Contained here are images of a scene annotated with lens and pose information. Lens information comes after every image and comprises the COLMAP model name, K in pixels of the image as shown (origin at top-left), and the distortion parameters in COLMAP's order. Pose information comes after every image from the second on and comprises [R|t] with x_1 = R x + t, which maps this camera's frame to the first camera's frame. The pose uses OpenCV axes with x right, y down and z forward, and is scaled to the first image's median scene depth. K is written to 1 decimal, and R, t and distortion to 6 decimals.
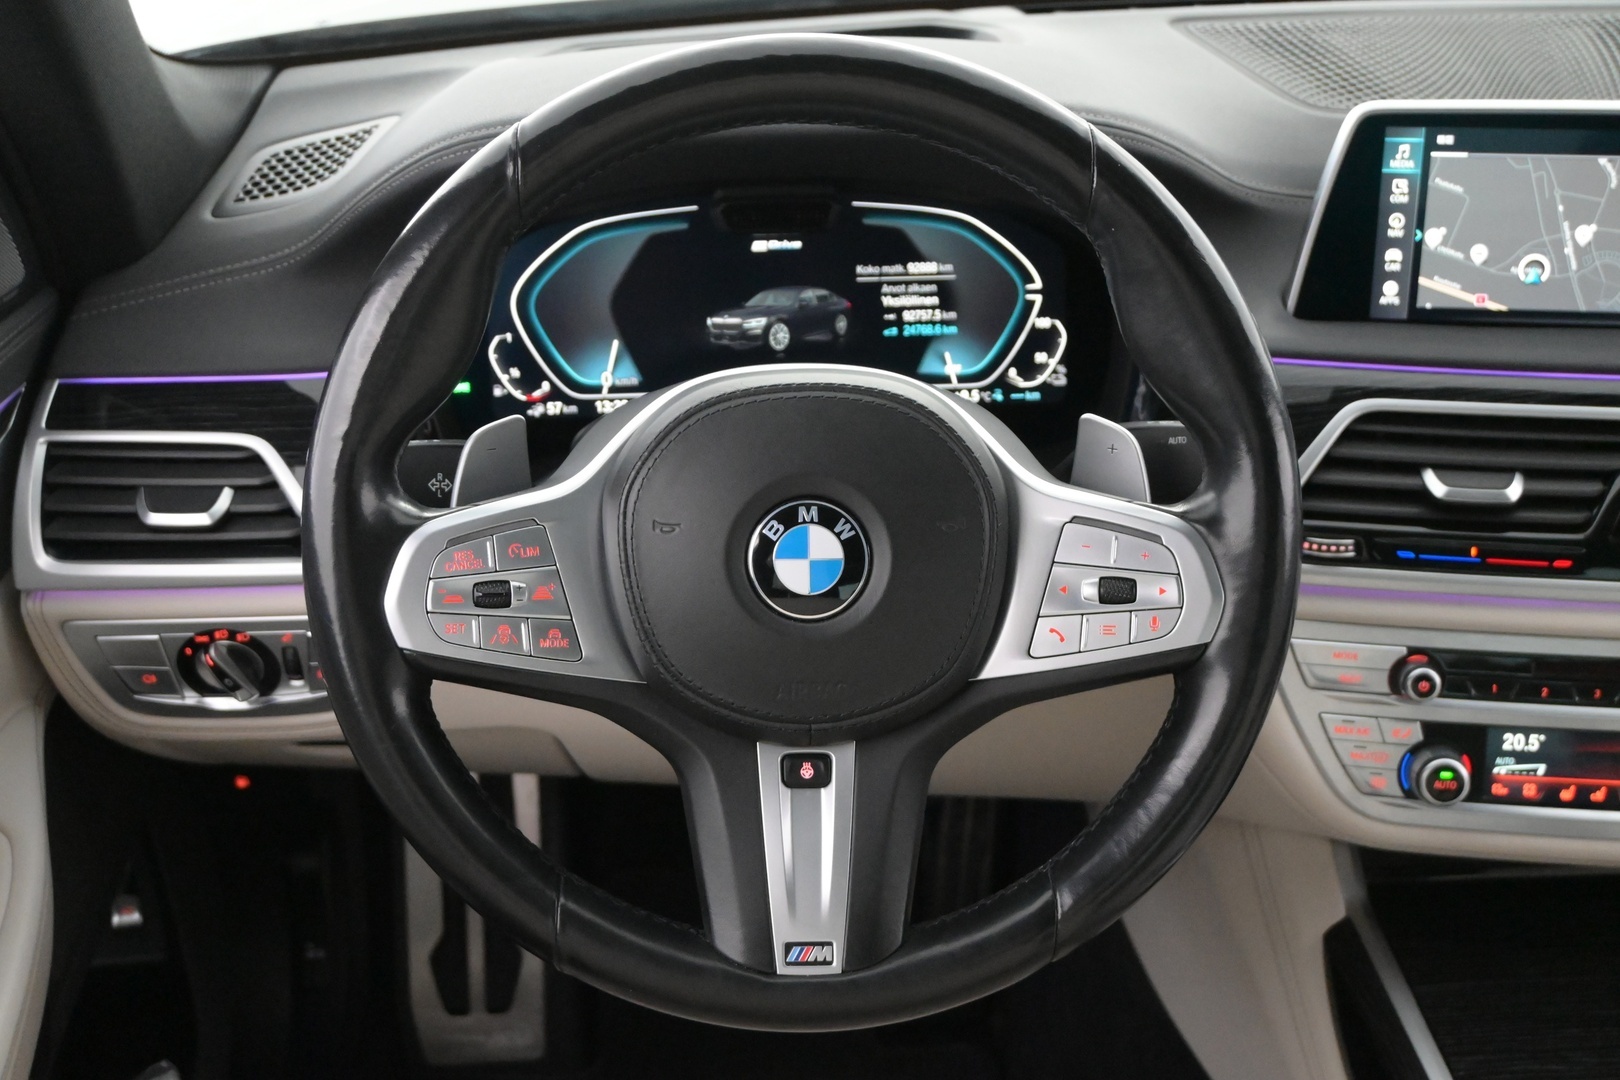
lens RADIAL K [[1958.5, 0, 814.9], [0, 1958.5, 545.0], [0, 0, 1]] dist [-0.005829, 0.000000]
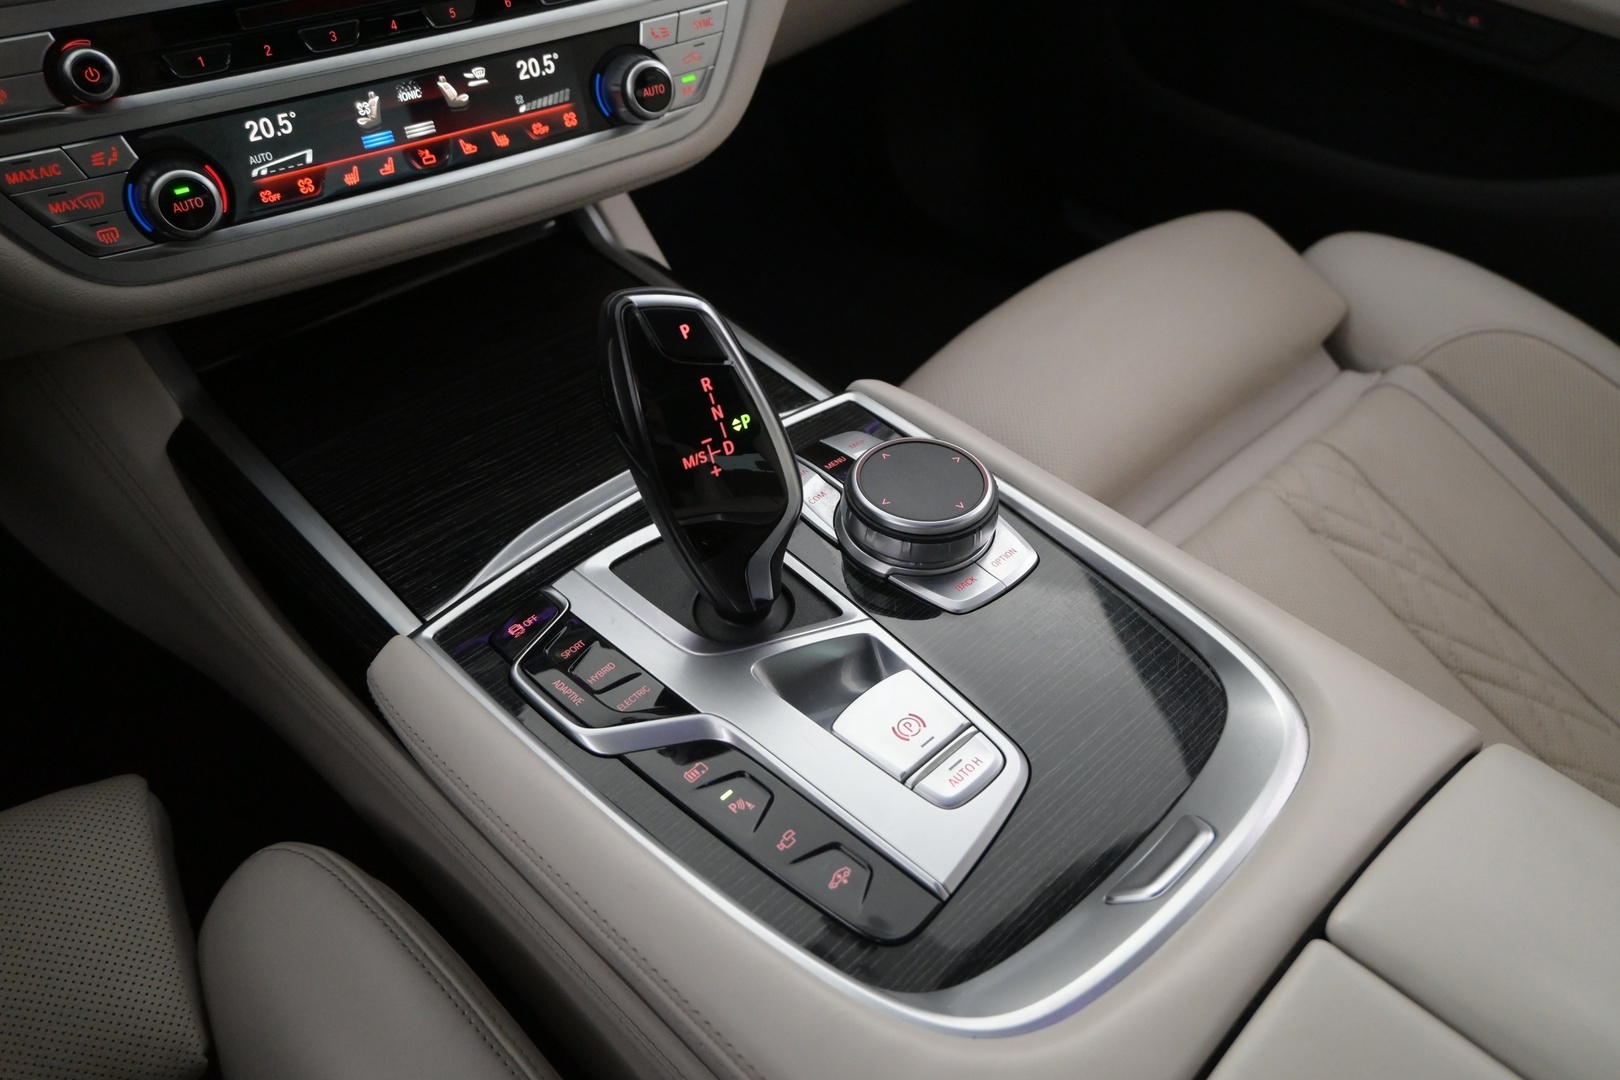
lens RADIAL K [[1170.8, 0, 803.8], [0, 1170.8, 530.1], [0, 0, 1]] dist [-0.009482, -0.000871]
pose [[0.748685, -0.430147, 0.504424, 0.215447], [0.260237, 0.890528, 0.373144, 0.125759], [-0.609710, -0.148098, 0.778666, 0.479747]]
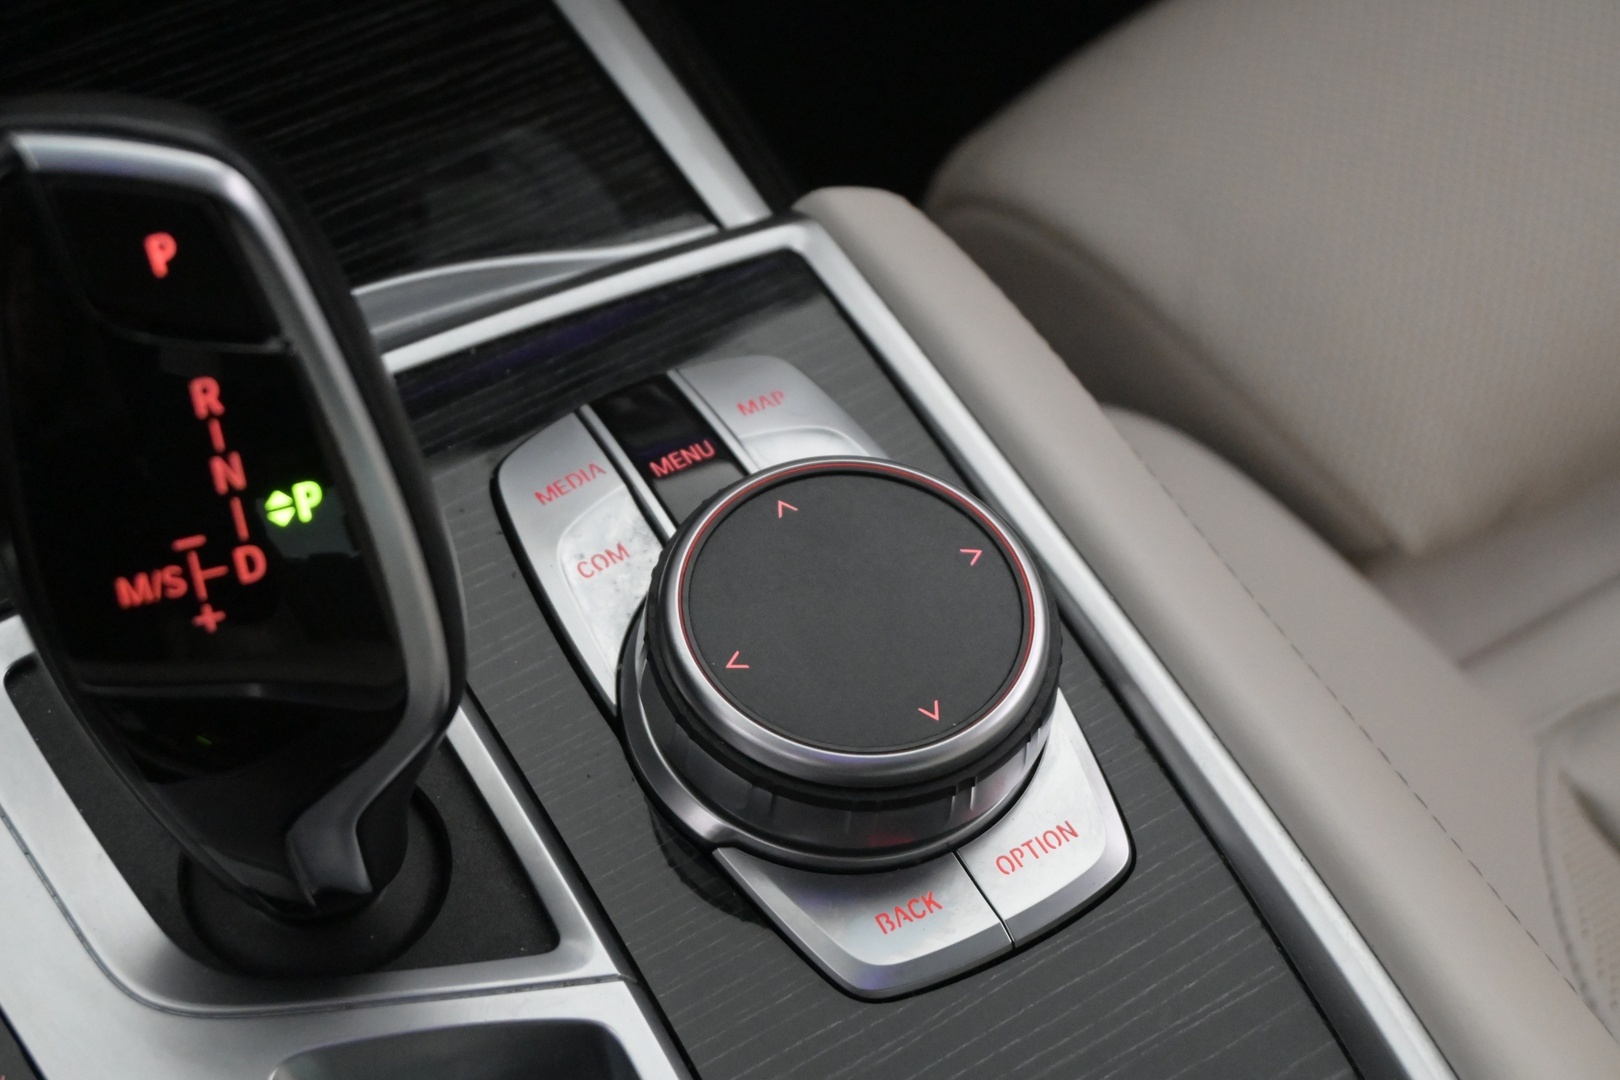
lens RADIAL K [[3042.2, 0, 811.5], [0, 3042.2, 532.2], [0, 0, 1]] dist [0.012478, 0.000000]
pose [[0.853857, -0.366626, 0.369478, 0.329985], [0.133274, 0.840171, 0.525691, 0.046837], [-0.503157, -0.399624, 0.766247, 0.481794]]
